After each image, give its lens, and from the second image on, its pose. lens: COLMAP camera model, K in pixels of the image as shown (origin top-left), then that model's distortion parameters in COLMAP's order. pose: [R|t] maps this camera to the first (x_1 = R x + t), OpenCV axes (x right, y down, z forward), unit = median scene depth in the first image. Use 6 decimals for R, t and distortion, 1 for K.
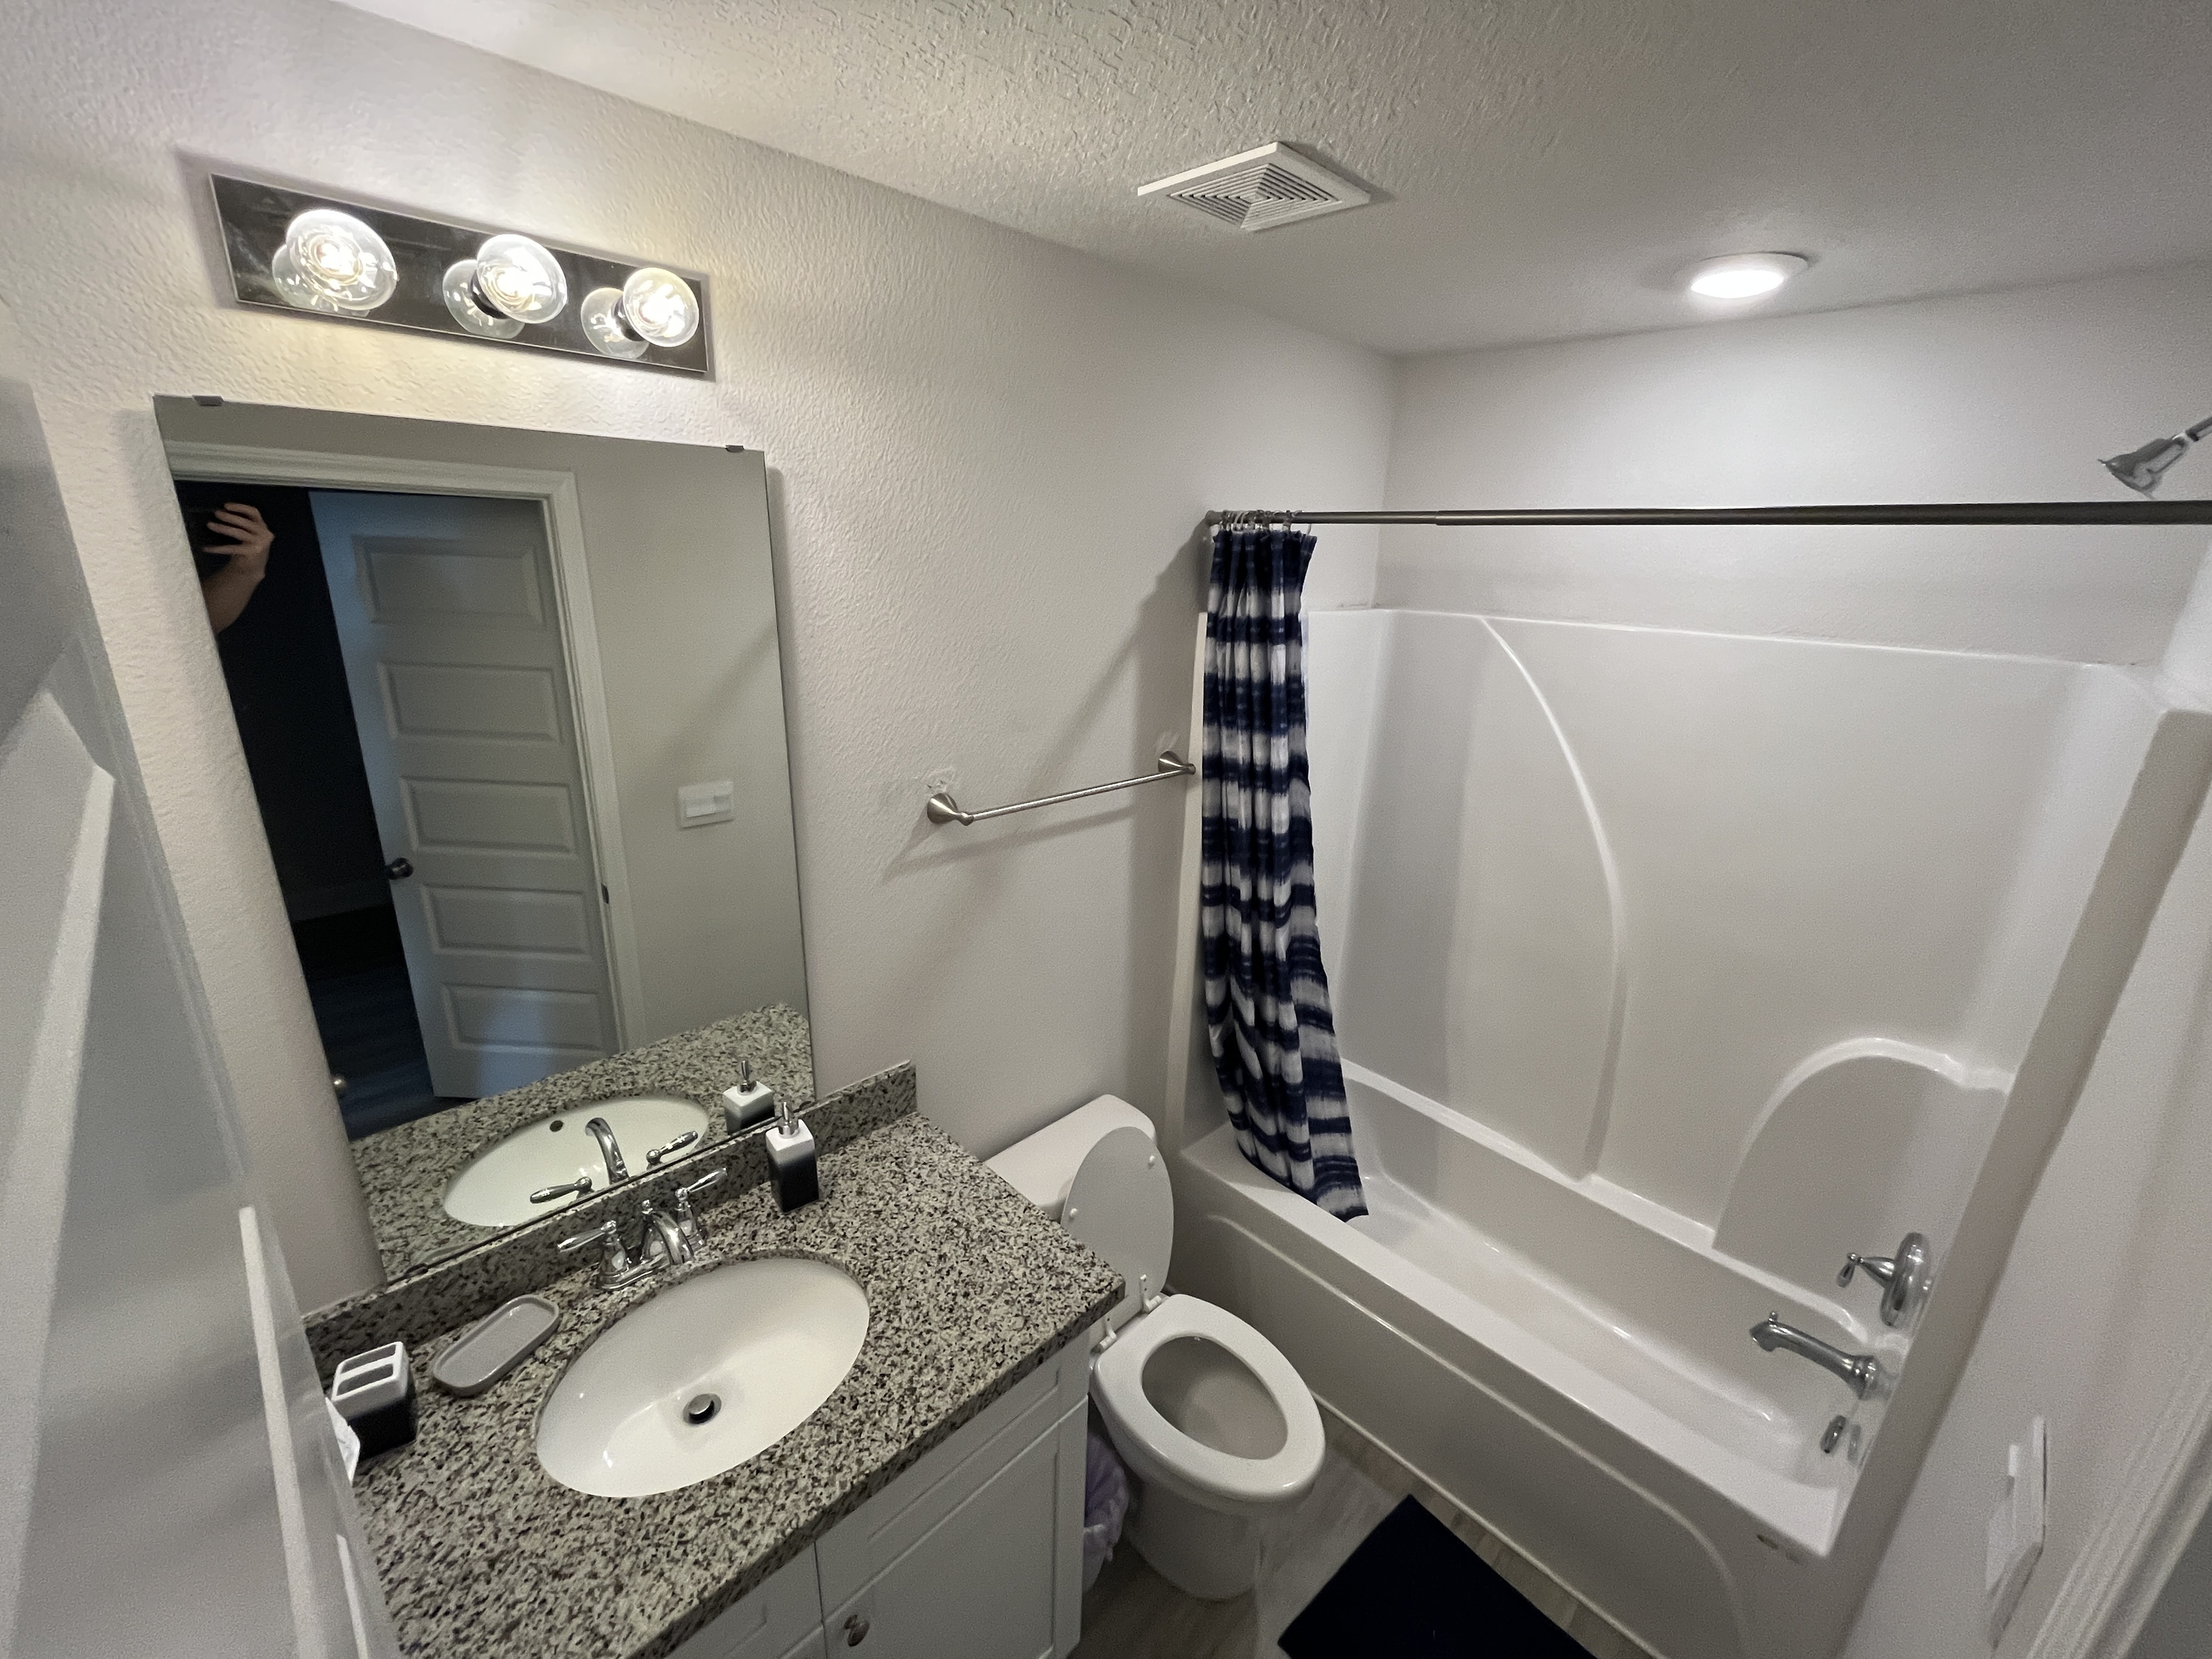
lens RADIAL K [[894.0, 0, 1099.5], [0, 894.0, 831.1], [0, 0, 1]] dist [-0.003444, -0.000166]
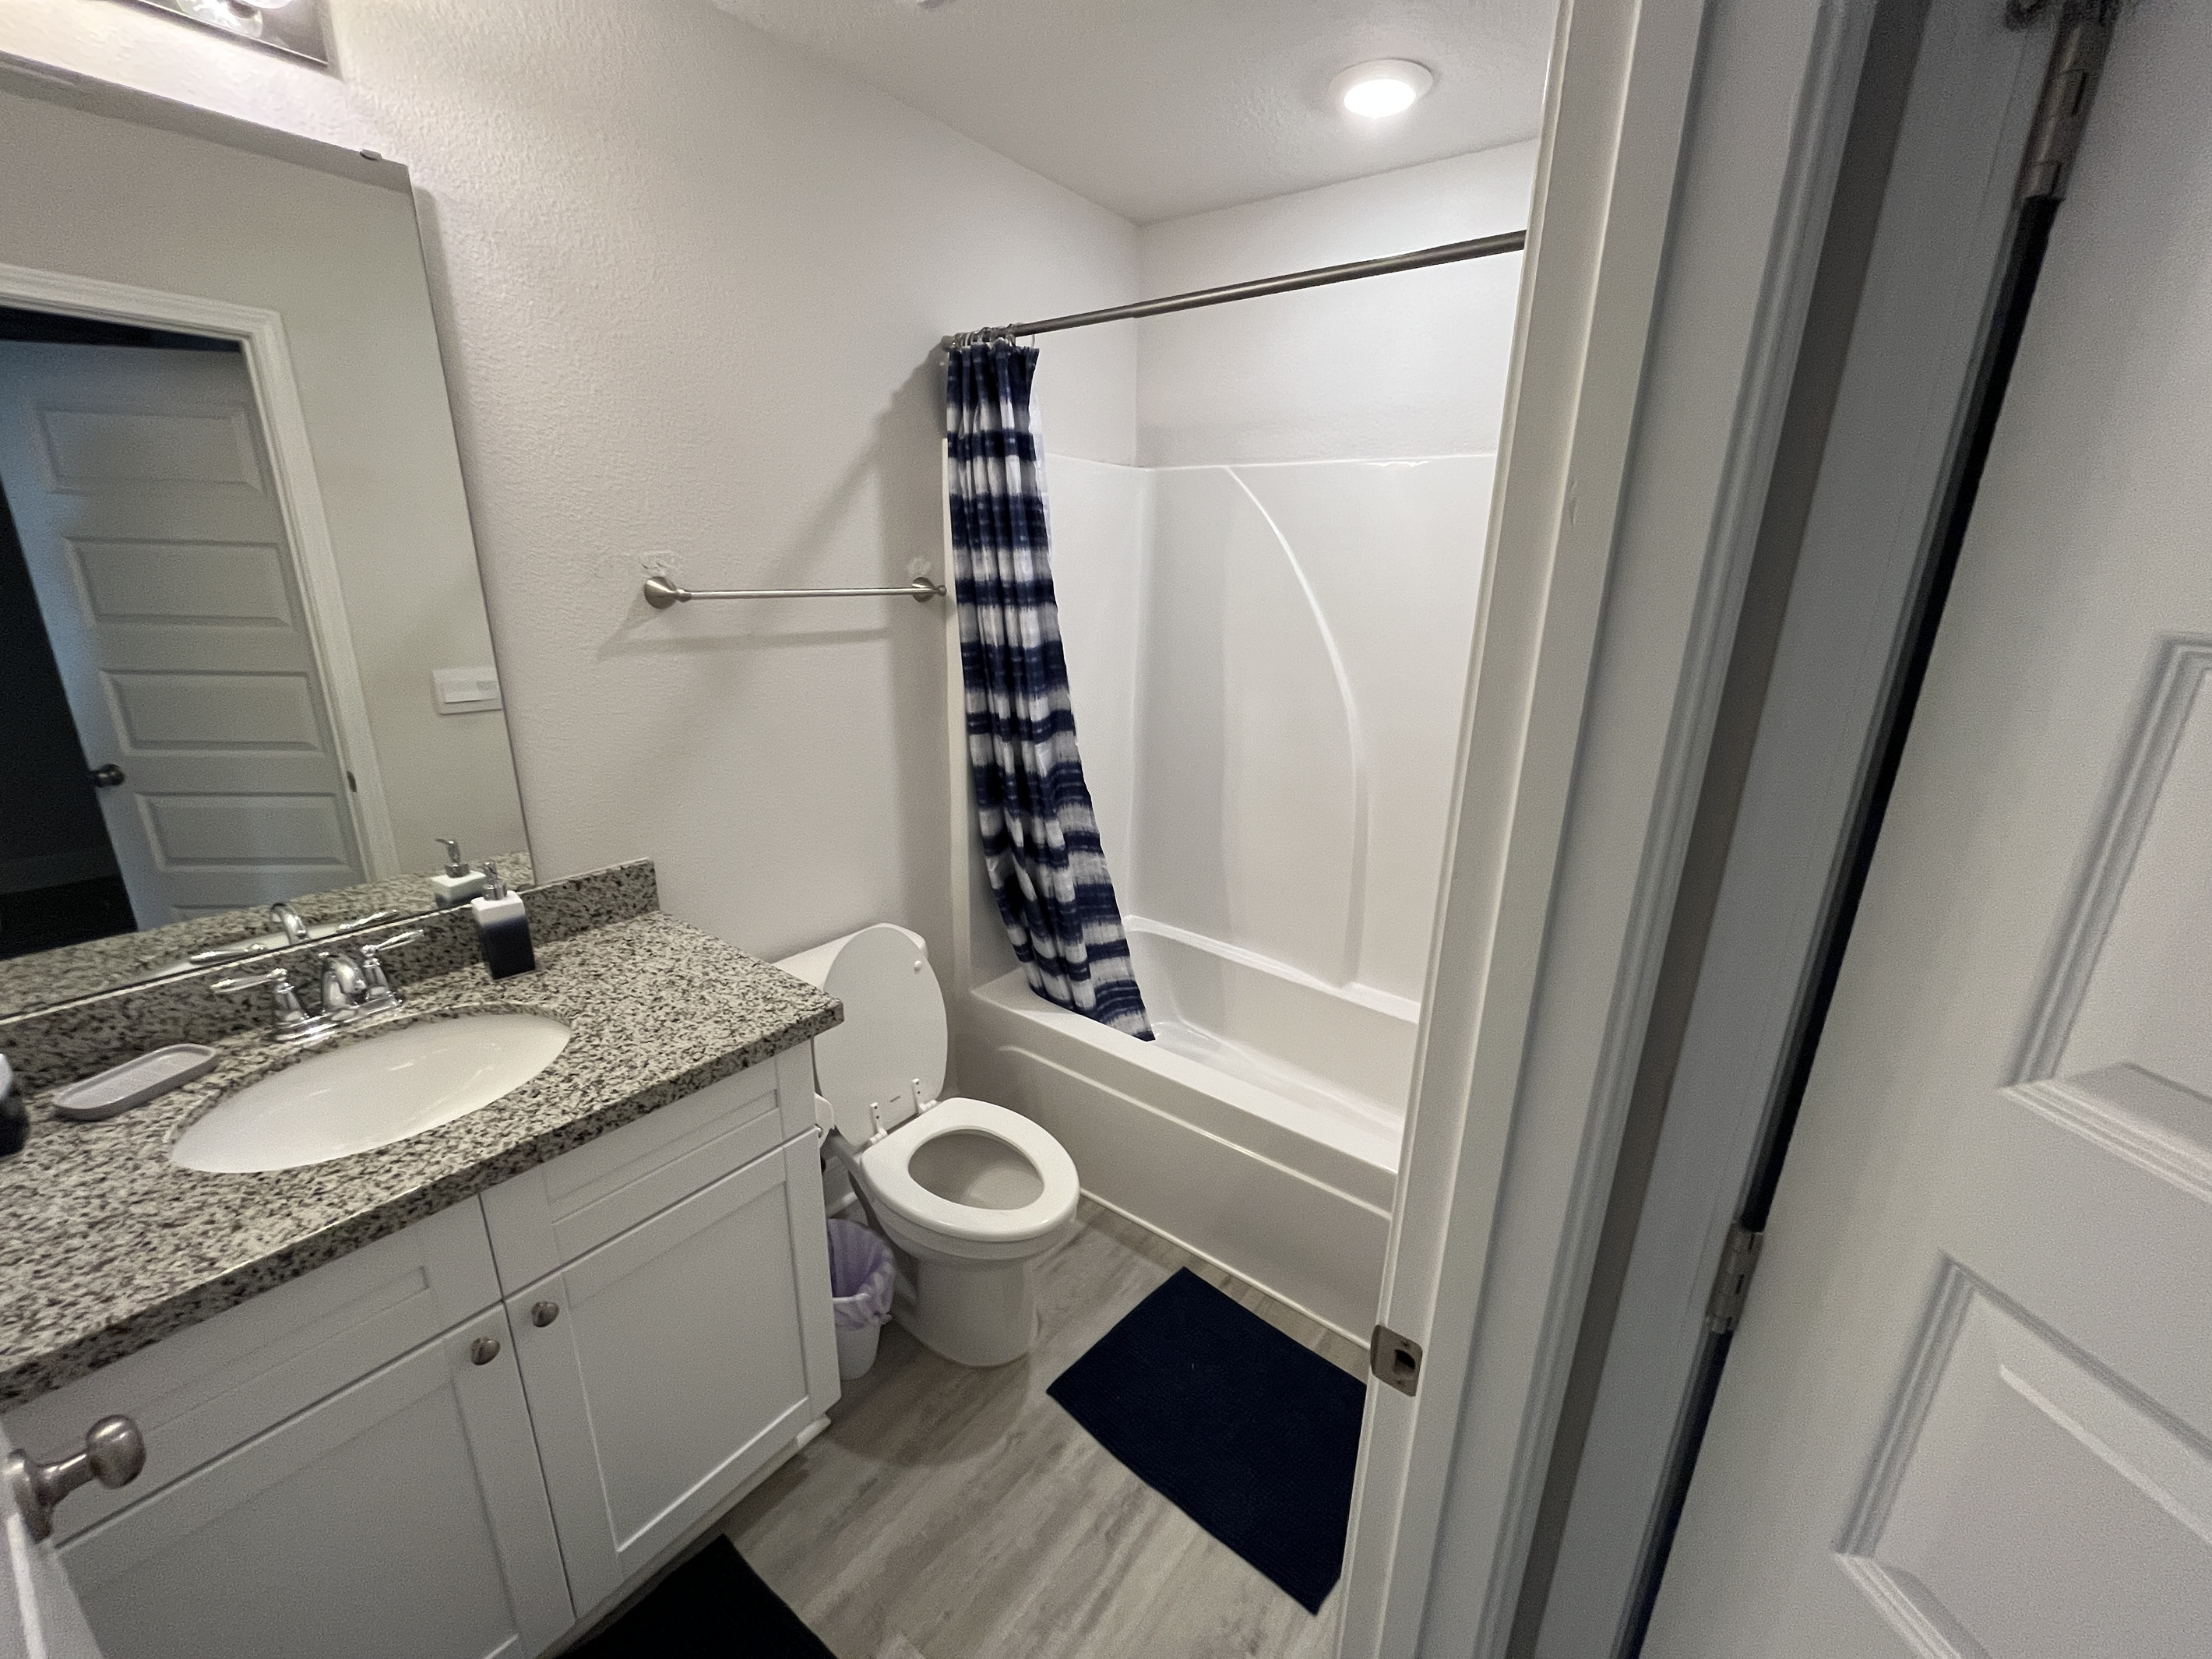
lens RADIAL K [[894.0, 0, 1108.2], [0, 894.0, 838.3], [0, 0, 1]] dist [-0.003444, -0.000166]
pose [[0.989756, -0.049849, 0.133784, 0.154061], [0.049942, 0.998749, 0.002668, 0.245956], [-0.133750, 0.004041, 0.991007, -0.049272]]
